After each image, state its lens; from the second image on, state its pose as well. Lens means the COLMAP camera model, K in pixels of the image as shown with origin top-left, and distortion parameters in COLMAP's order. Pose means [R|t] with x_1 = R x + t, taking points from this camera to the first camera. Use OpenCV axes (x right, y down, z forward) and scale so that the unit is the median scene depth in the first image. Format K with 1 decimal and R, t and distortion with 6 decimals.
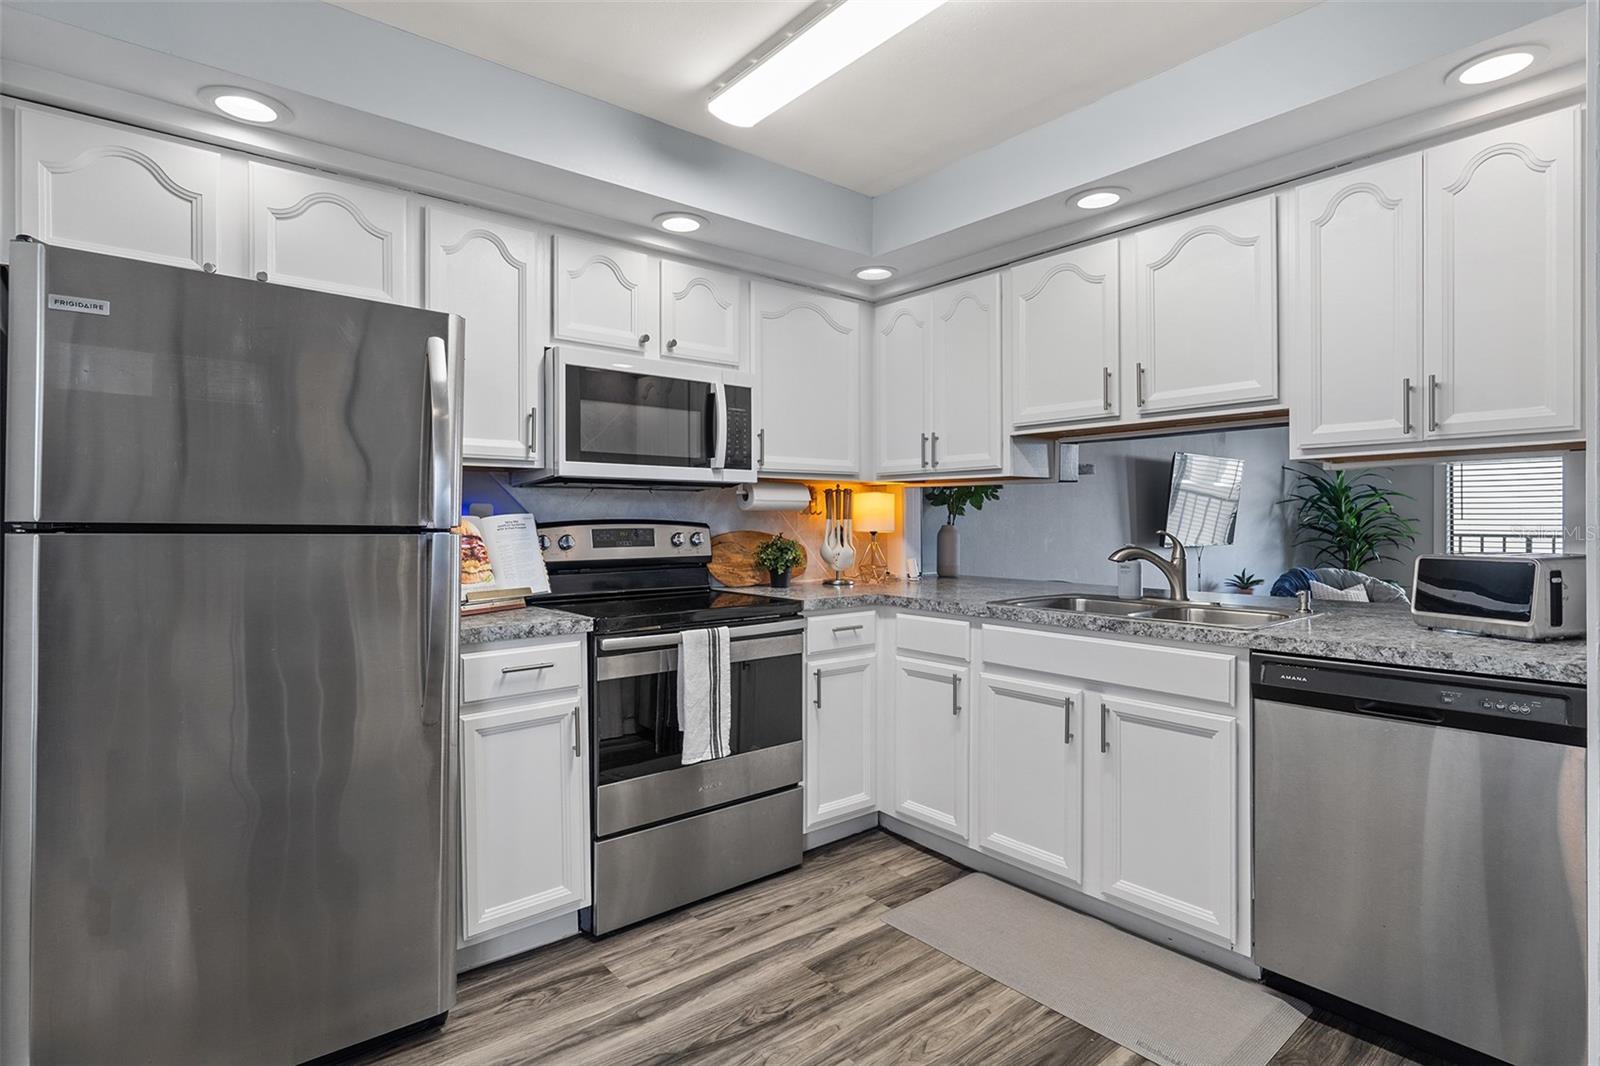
lens RADIAL K [[804.3, 0, 800.2], [0, 804.3, 521.6], [0, 0, 1]] dist [-0.004100, -0.000384]
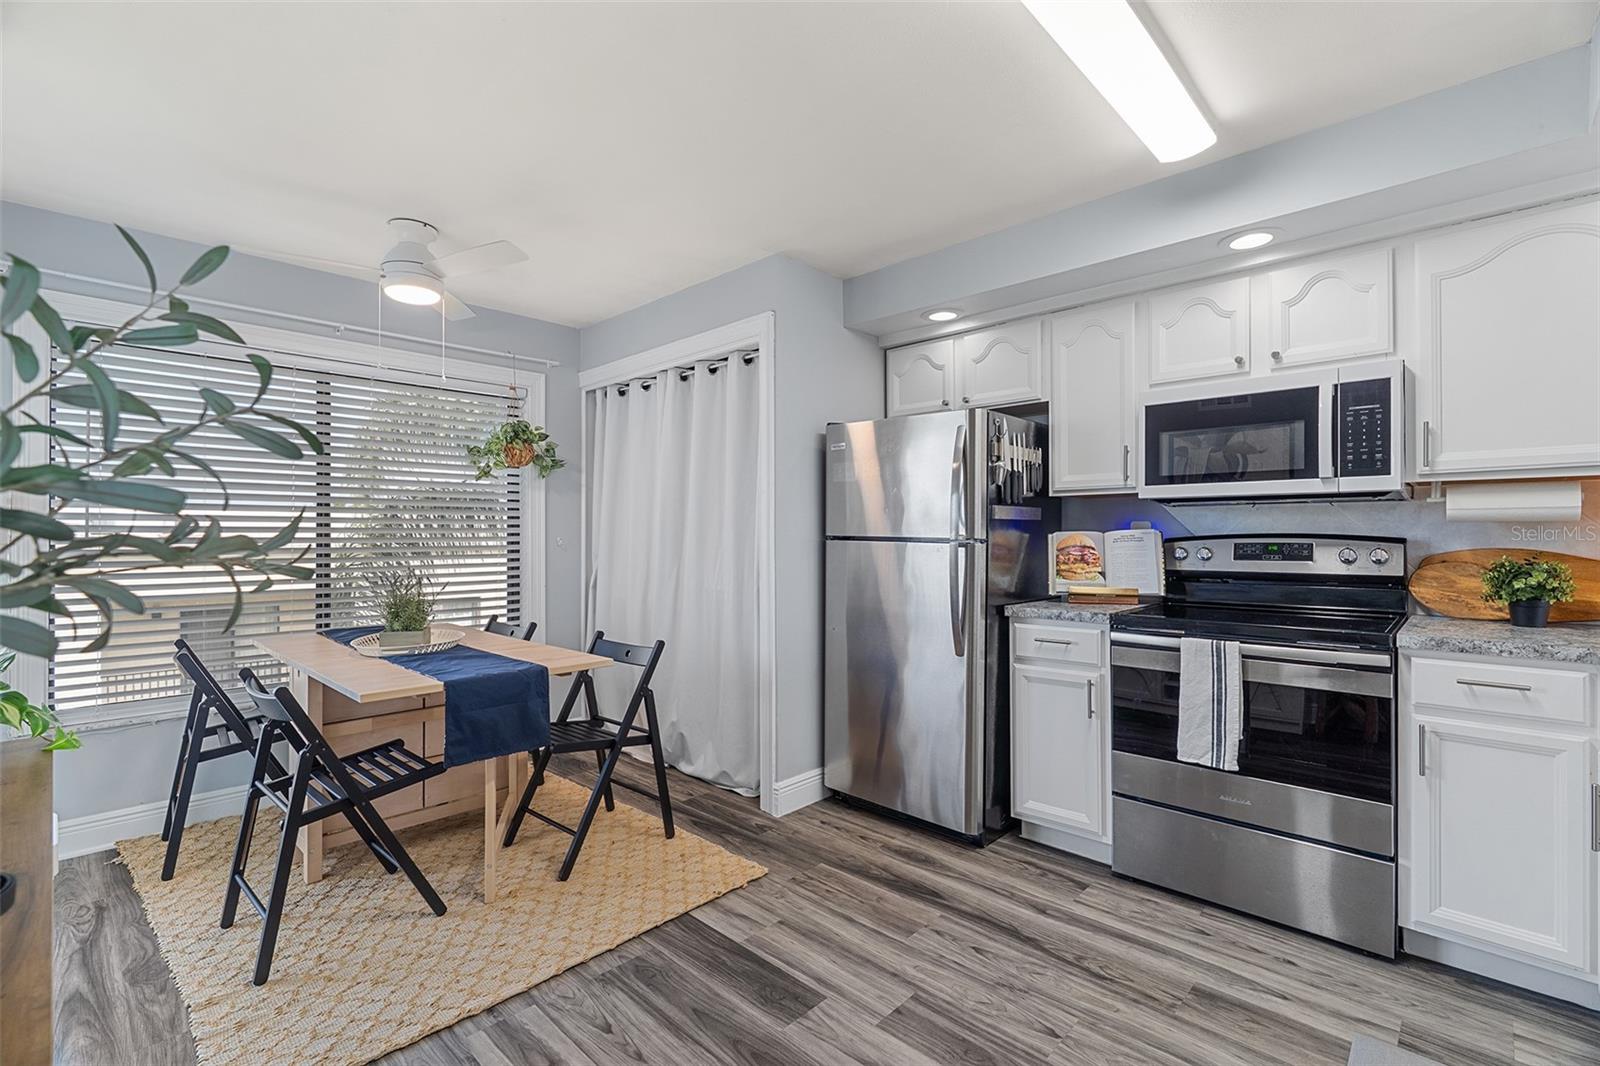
lens RADIAL K [[716.8, 0, 800.5], [0, 716.8, 530.6], [0, 0, 1]] dist [-0.008726, 0.001161]
pose [[0.117418, -0.004569, -0.993072, 0.722572], [-0.000039, 0.999989, -0.004606, -0.002975], [0.993083, 0.000579, 0.117416, 0.361741]]
